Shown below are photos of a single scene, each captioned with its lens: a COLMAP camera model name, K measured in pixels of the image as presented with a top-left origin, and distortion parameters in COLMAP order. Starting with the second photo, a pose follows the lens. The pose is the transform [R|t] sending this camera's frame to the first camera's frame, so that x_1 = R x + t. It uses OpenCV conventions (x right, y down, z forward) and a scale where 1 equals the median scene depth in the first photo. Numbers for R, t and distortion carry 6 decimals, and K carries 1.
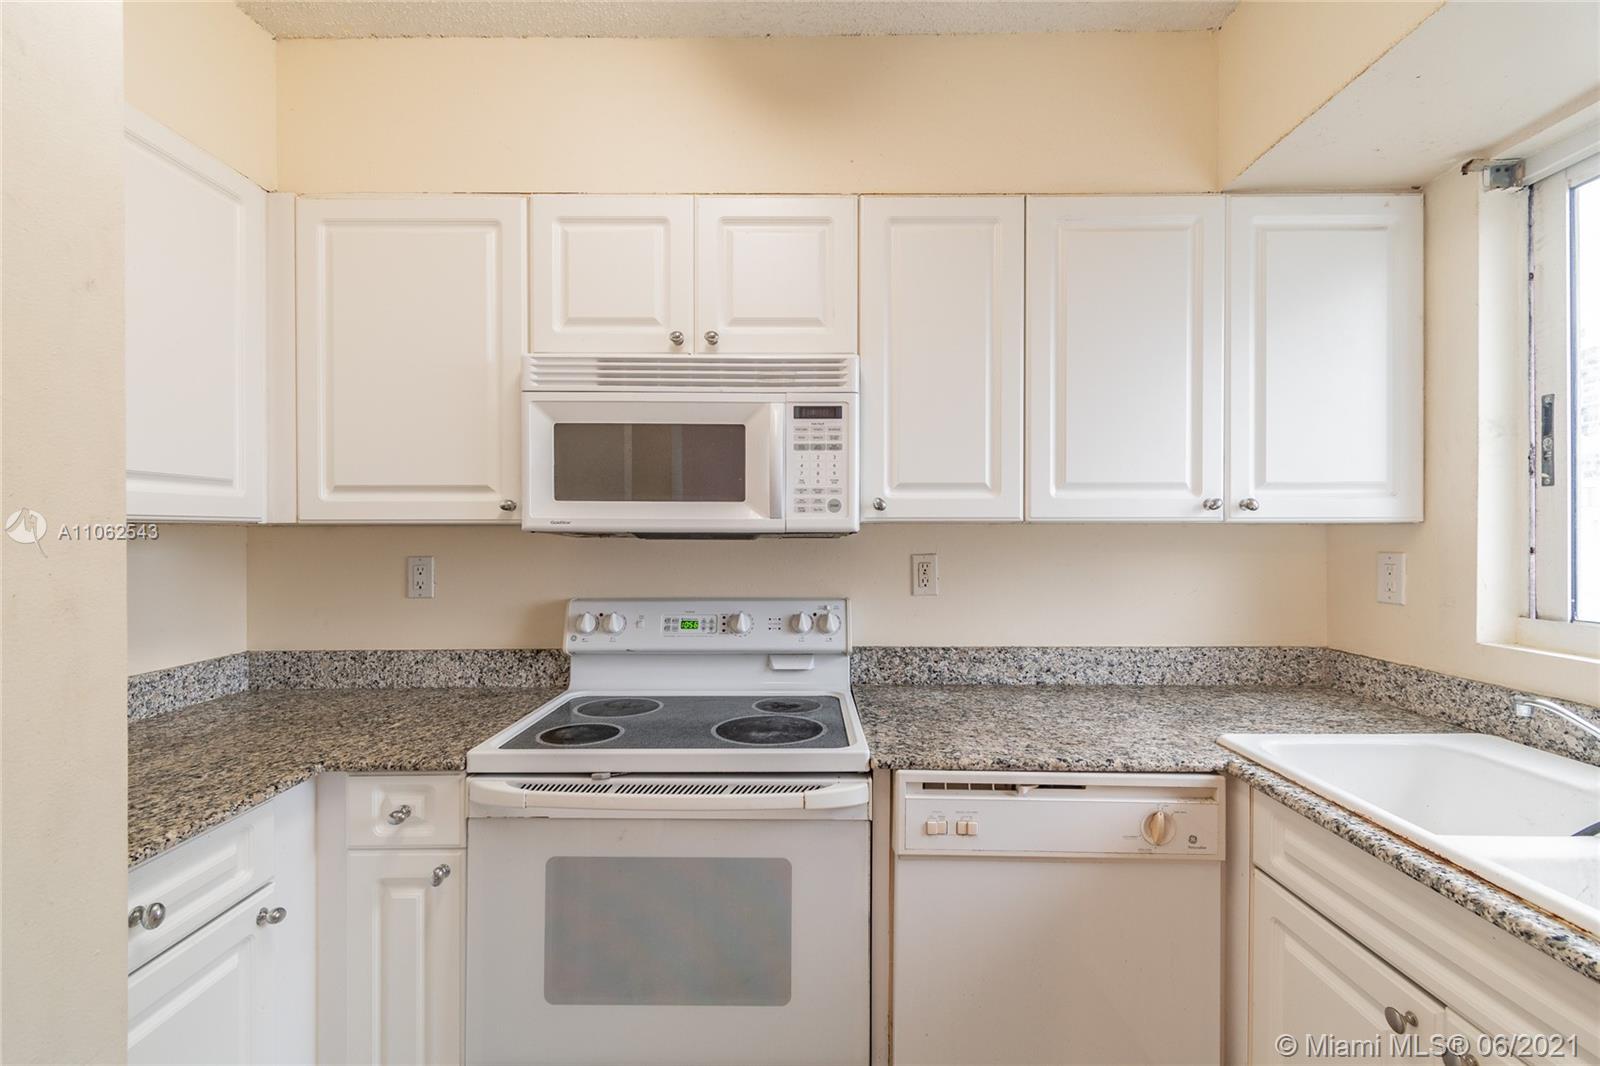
lens RADIAL K [[713.8, 0, 831.0], [0, 713.8, 535.4], [0, 0, 1]] dist [0.002437, -0.001042]
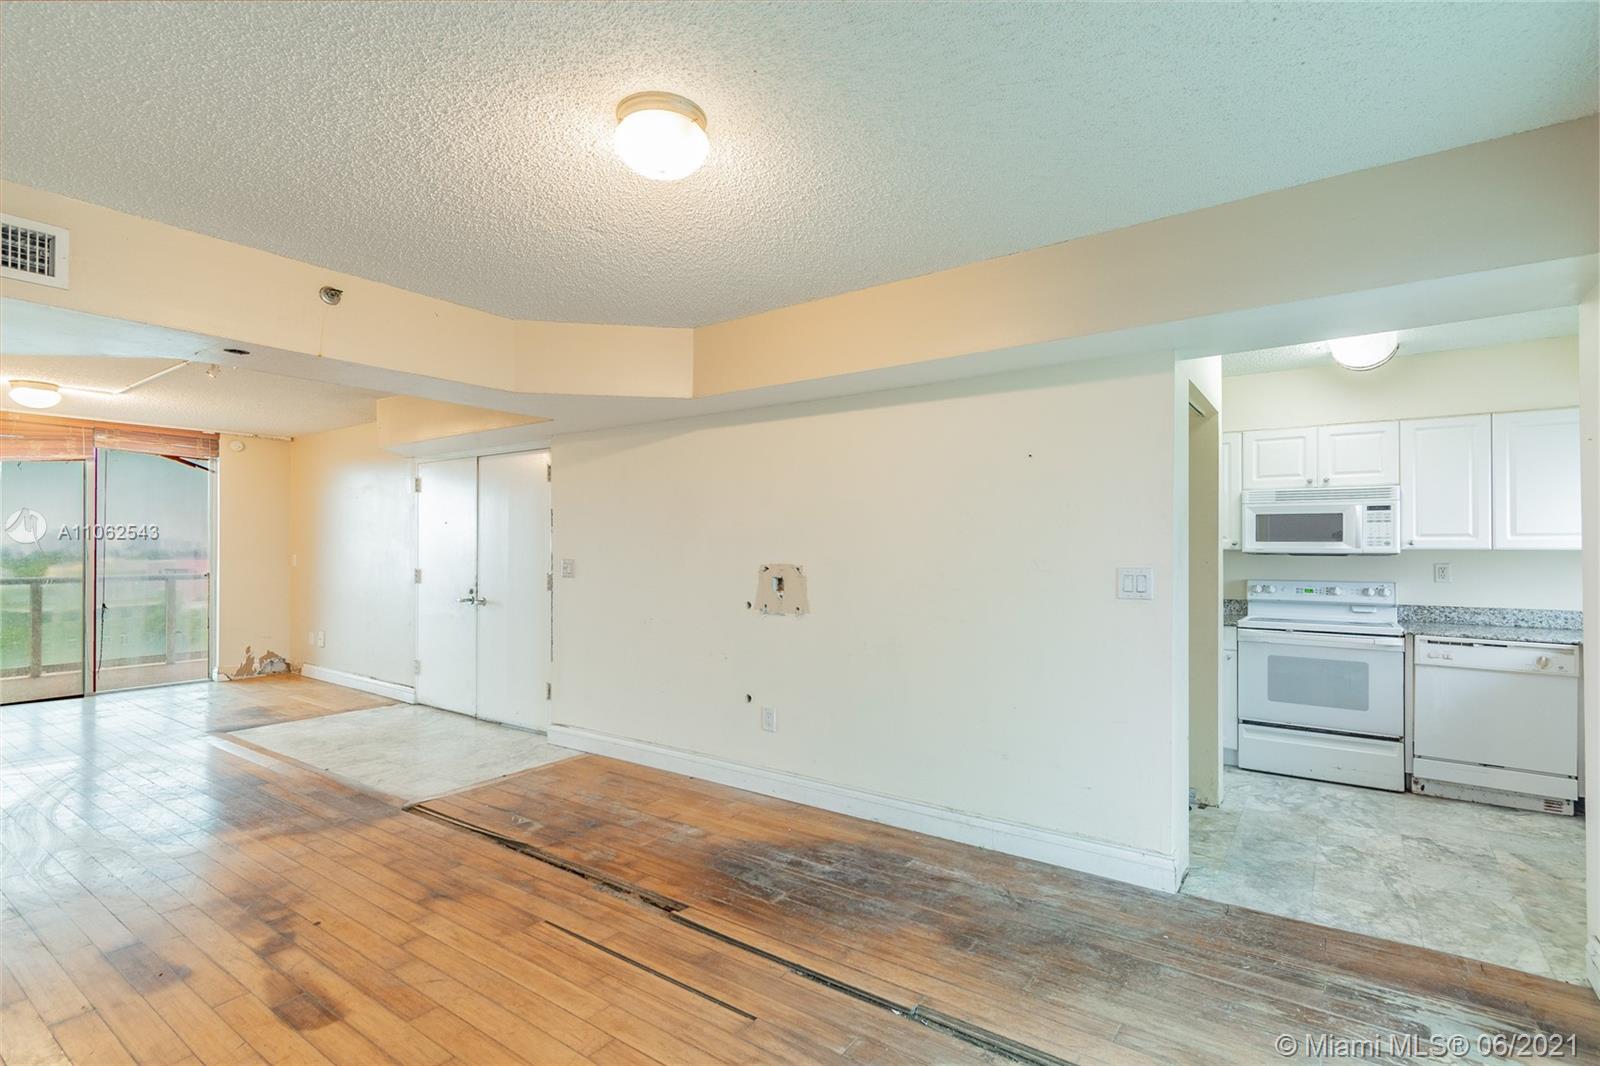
lens RADIAL K [[786.5, 0, 802.6], [0, 786.5, 537.3], [0, 0, 1]] dist [0.071627, -0.004004]
pose [[0.810623, -0.005795, -0.585539, 0.016938], [-0.001536, 0.999927, -0.012022, -0.025202], [0.585566, 0.010645, 0.810555, -2.653937]]
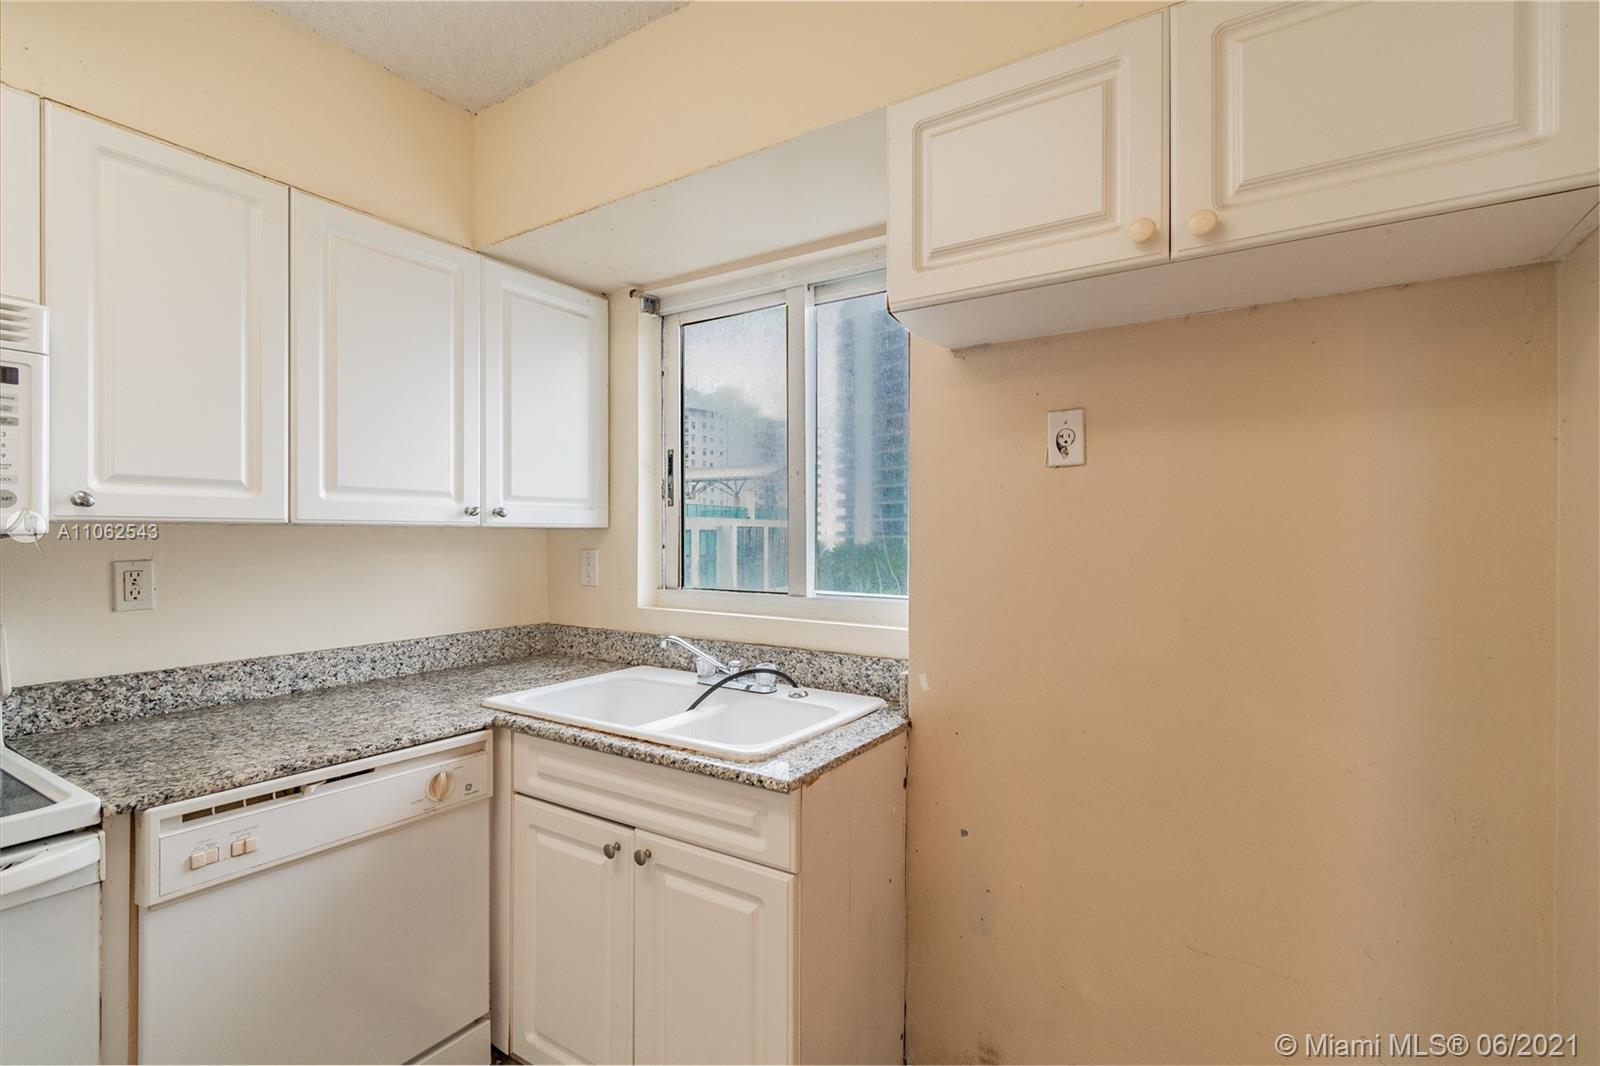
lens RADIAL K [[709.0, 0, 789.2], [0, 709.0, 537.6], [0, 0, 1]] dist [0.003297, -0.000370]
pose [[0.562729, -0.002440, 0.826638, -0.148182], [0.001011, 0.999997, 0.002263, -0.001550], [-0.826641, -0.000438, 0.562730, -0.105964]]
